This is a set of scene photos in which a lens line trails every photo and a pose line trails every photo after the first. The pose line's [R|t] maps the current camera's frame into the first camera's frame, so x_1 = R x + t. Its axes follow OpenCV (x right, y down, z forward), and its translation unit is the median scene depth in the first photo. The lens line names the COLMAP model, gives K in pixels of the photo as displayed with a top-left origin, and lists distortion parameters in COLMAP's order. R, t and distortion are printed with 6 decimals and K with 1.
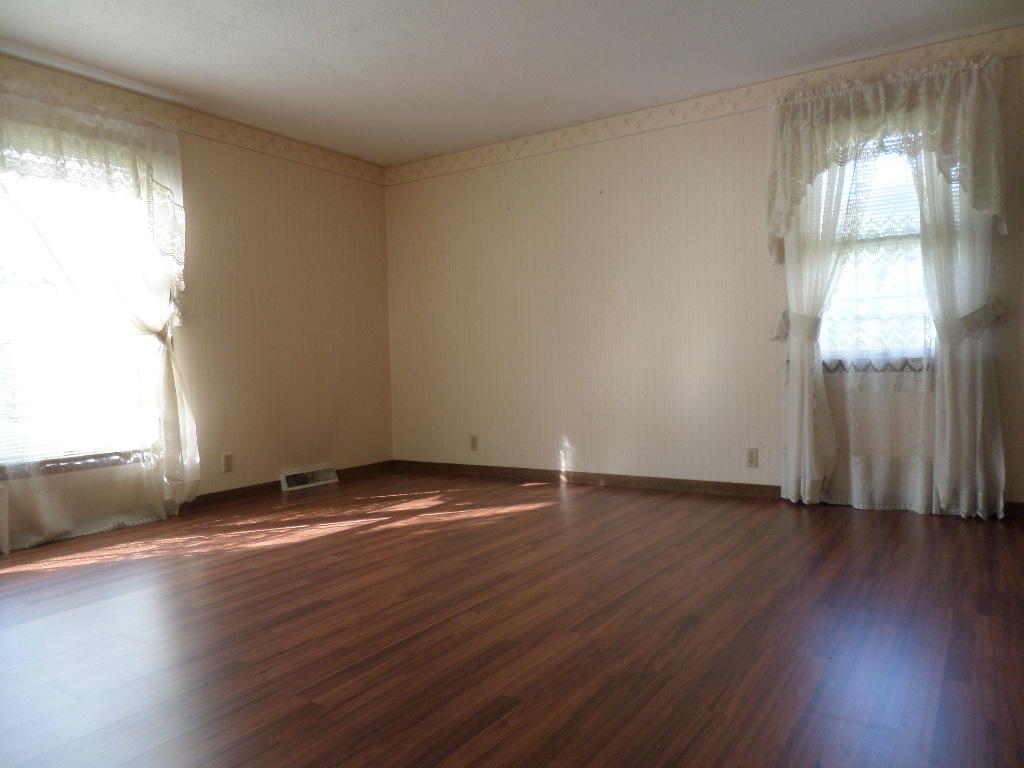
lens RADIAL K [[728.8, 0, 512.0], [0, 728.8, 384.0], [0, 0, 1]] dist [0.000171, -0.001079]
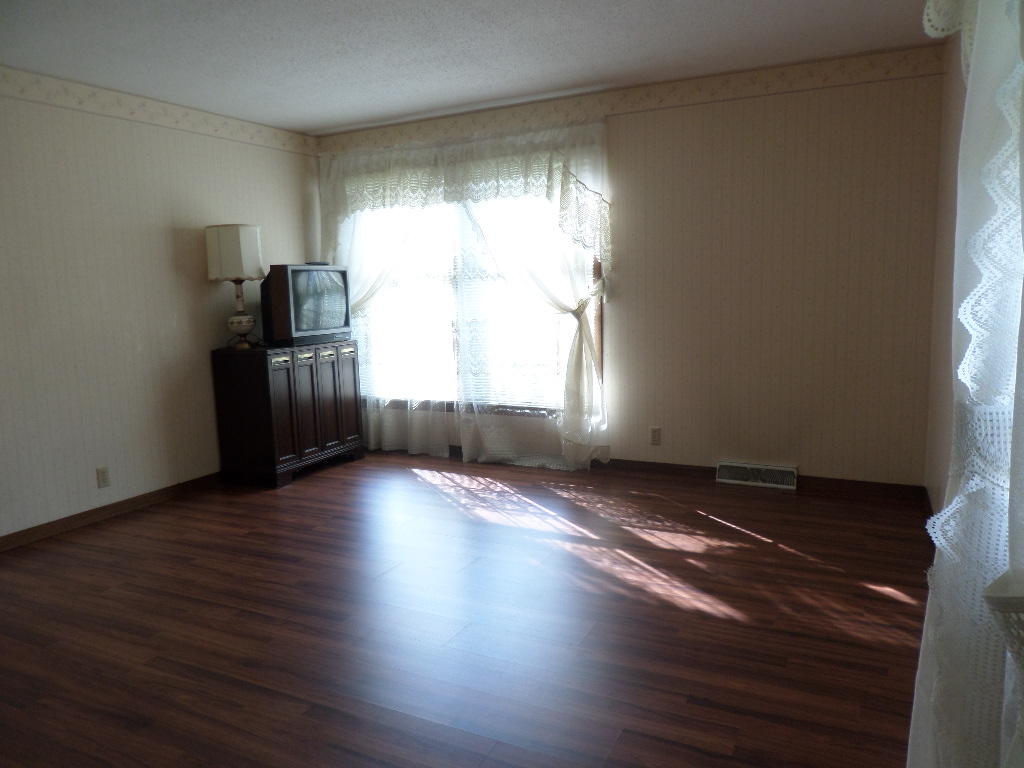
lens RADIAL K [[742.8, 0, 511.1], [0, 742.8, 367.2], [0, 0, 1]] dist [0.004162, 0.000225]
pose [[0.120274, 0.139866, -0.982839, 0.698207], [-0.005898, 0.990109, 0.140179, -0.155002], [0.992723, -0.011063, 0.119909, 0.810738]]
